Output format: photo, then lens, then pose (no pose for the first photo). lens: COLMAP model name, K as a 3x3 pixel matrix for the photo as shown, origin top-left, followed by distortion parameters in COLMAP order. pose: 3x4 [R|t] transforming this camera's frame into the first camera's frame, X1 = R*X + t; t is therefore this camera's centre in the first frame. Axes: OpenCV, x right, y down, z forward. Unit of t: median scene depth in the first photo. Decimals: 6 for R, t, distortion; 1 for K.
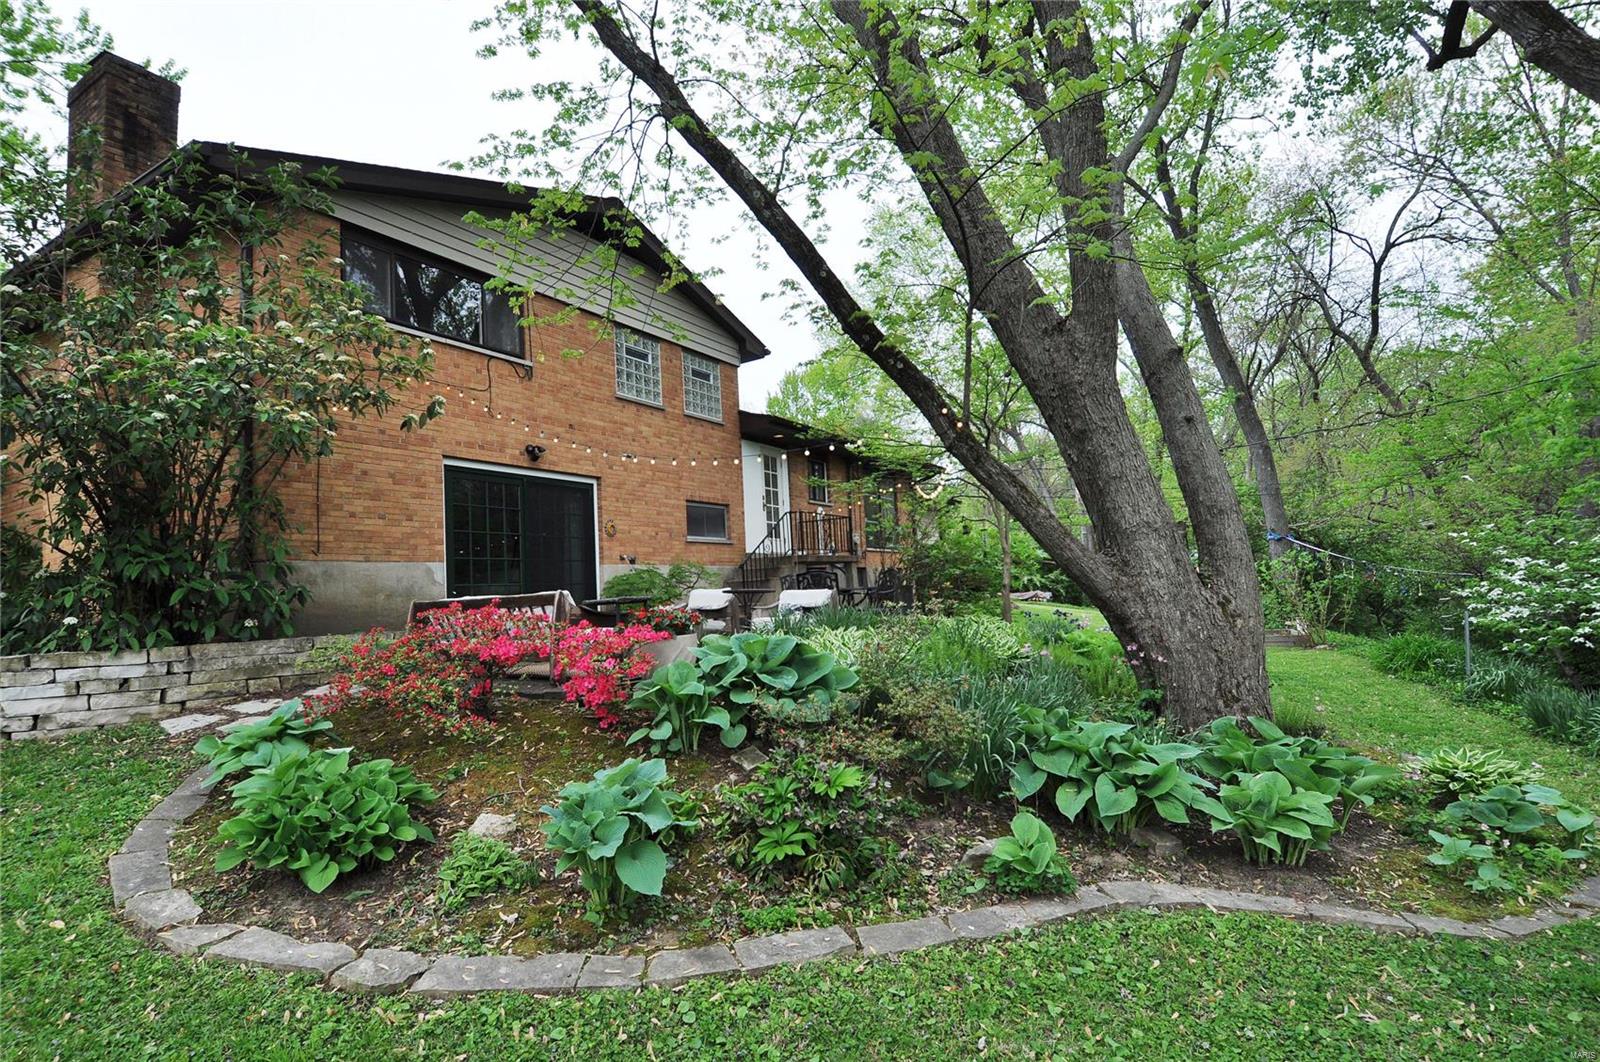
lens RADIAL K [[823.2, 0, 791.6], [0, 823.2, 526.5], [0, 0, 1]] dist [0.050969, -0.055525]
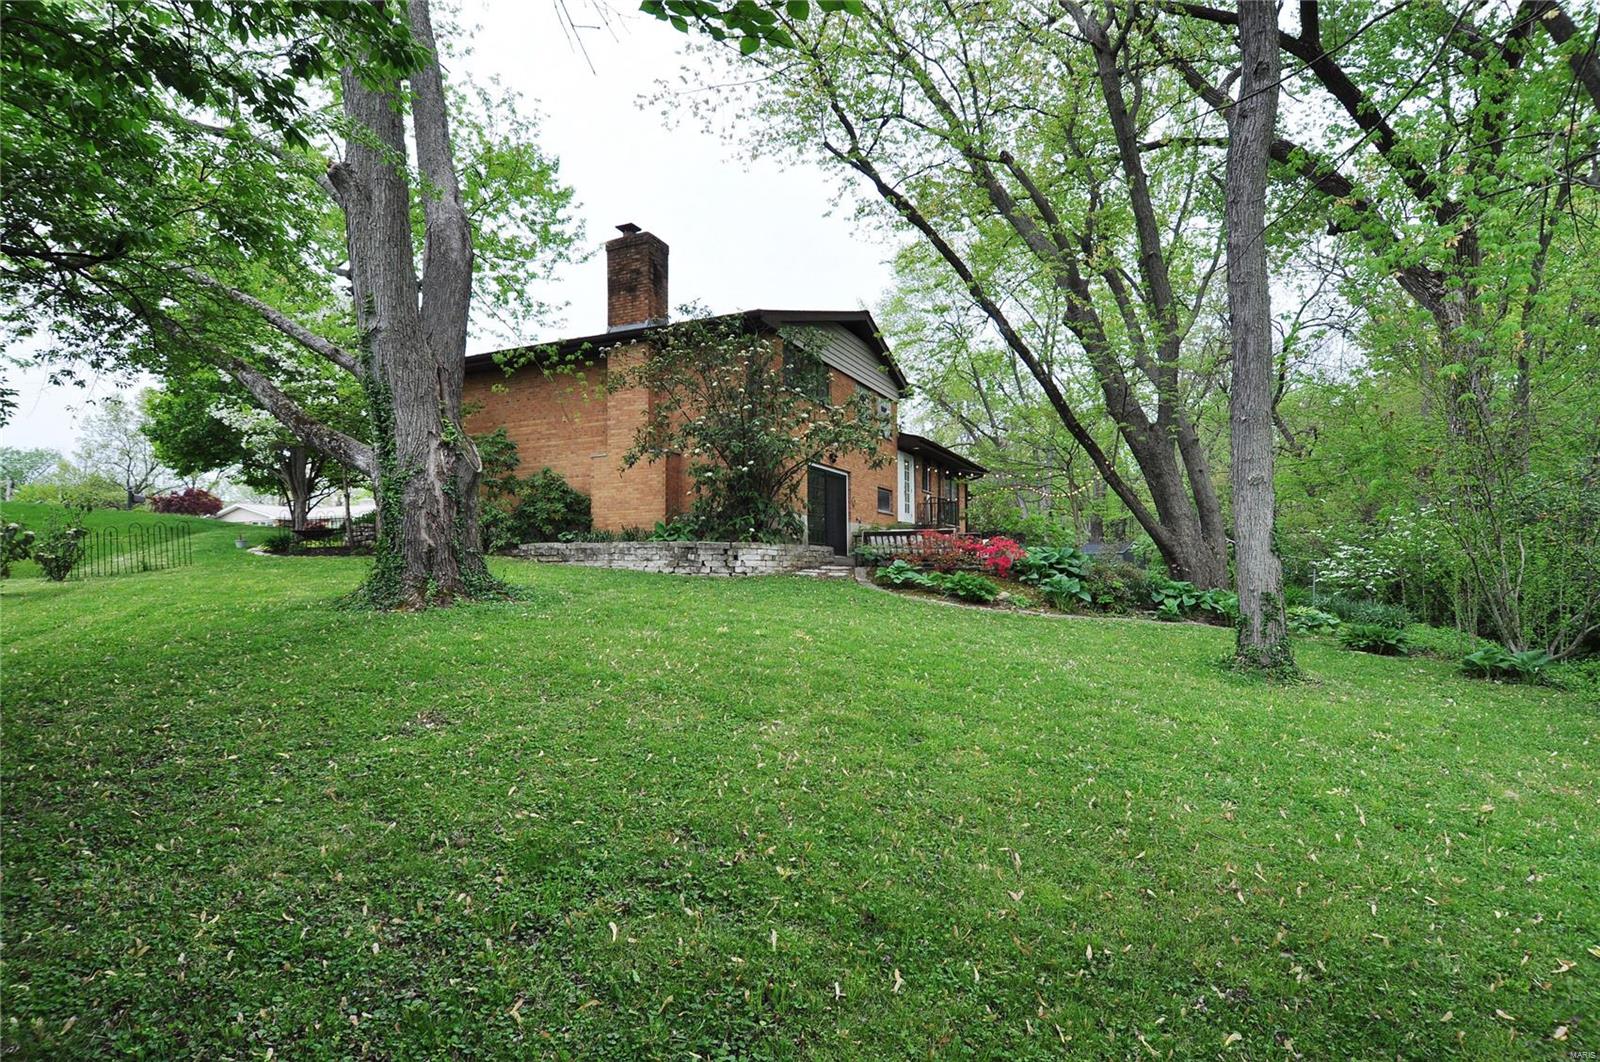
lens RADIAL K [[823.2, 0, 791.6], [0, 823.2, 526.5], [0, 0, 1]] dist [0.050969, -0.055525]
pose [[0.994430, 0.053819, 0.090627, -0.458814], [-0.055955, 0.998208, 0.021201, 0.022345], [-0.089323, -0.026154, 0.995659, -0.647490]]
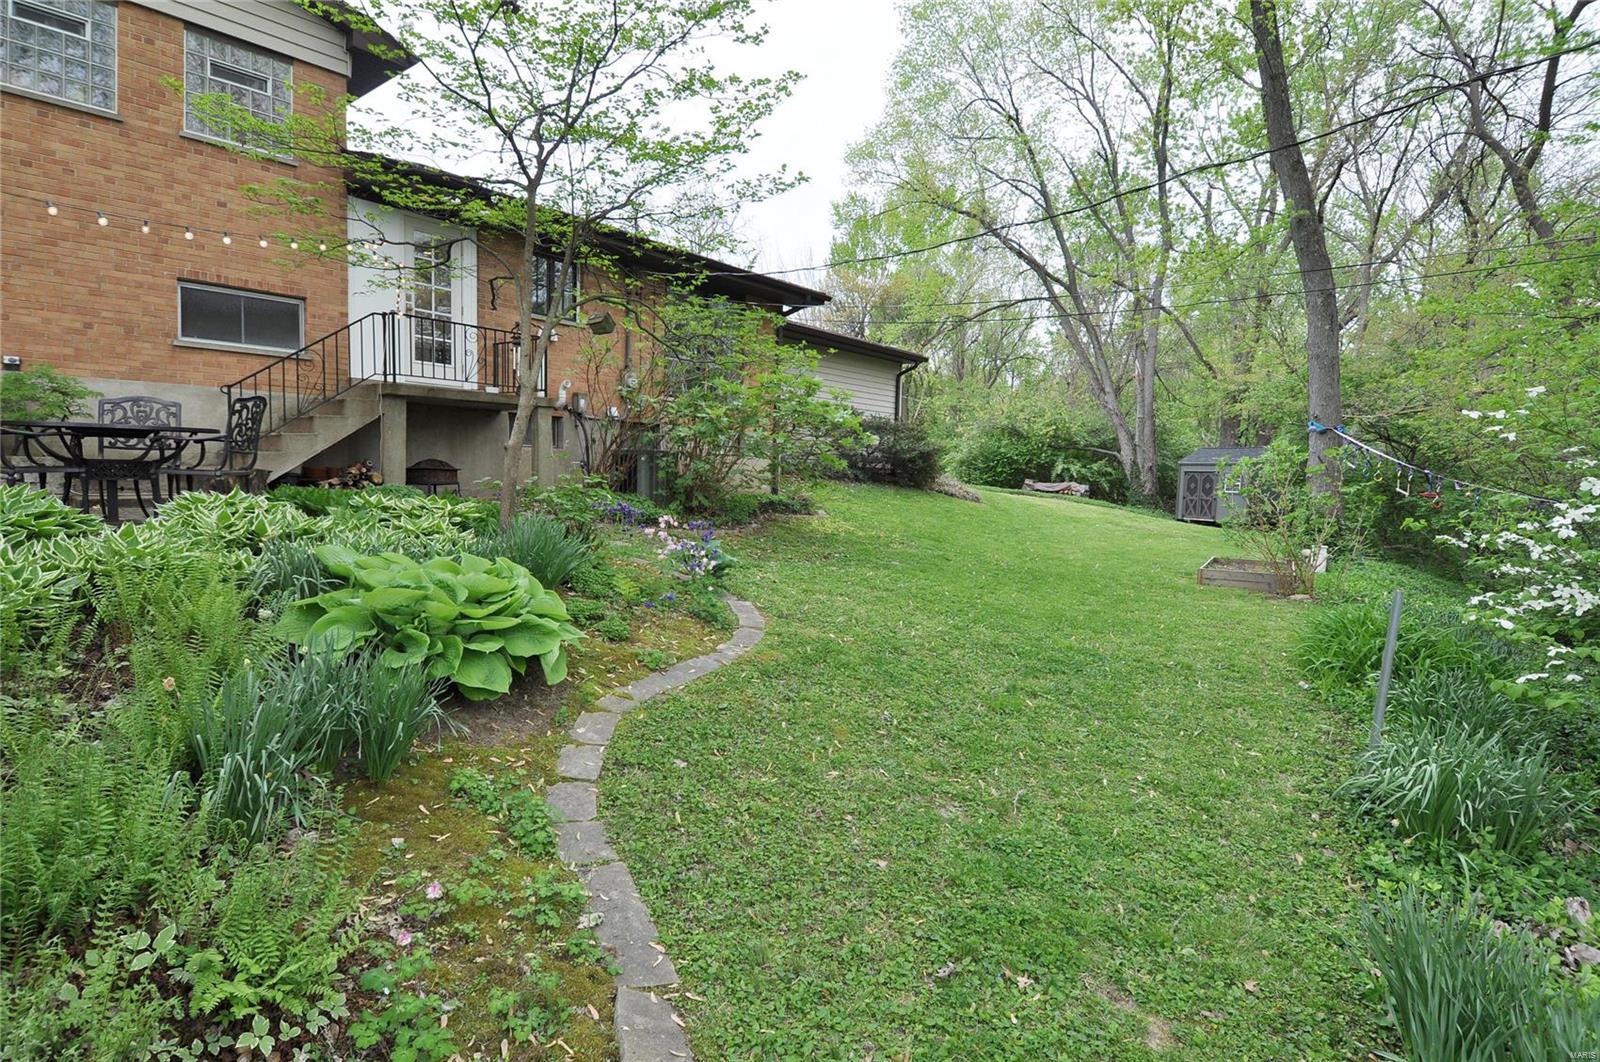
lens RADIAL K [[823.2, 0, 791.6], [0, 823.2, 526.5], [0, 0, 1]] dist [0.050969, -0.055525]
pose [[0.987384, 0.088955, -0.130995, 0.440905], [-0.067430, 0.984738, 0.160450, 0.021062], [0.143268, -0.149593, 0.978313, 0.439882]]
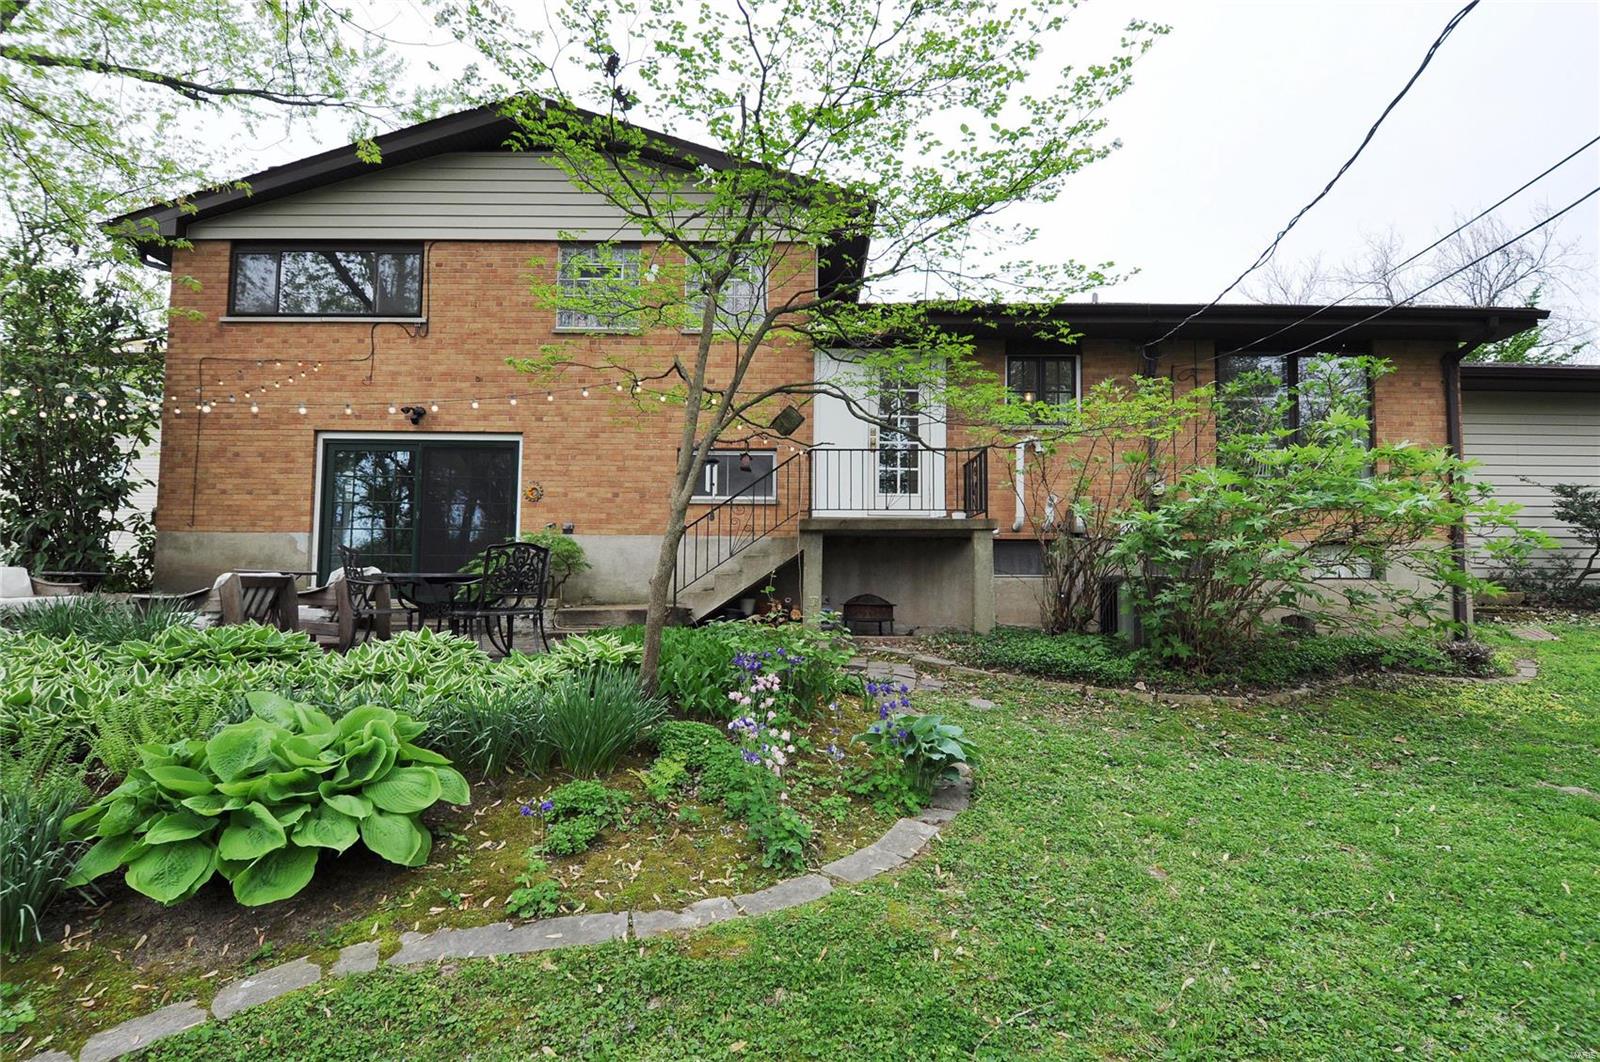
lens RADIAL K [[823.2, 0, 791.6], [0, 823.2, 526.5], [0, 0, 1]] dist [0.050969, -0.055525]
pose [[0.511517, -0.006346, -0.859249, 0.586928], [0.039971, 0.999066, 0.016416, 0.031553], [0.858343, -0.042742, 0.511293, 0.725261]]
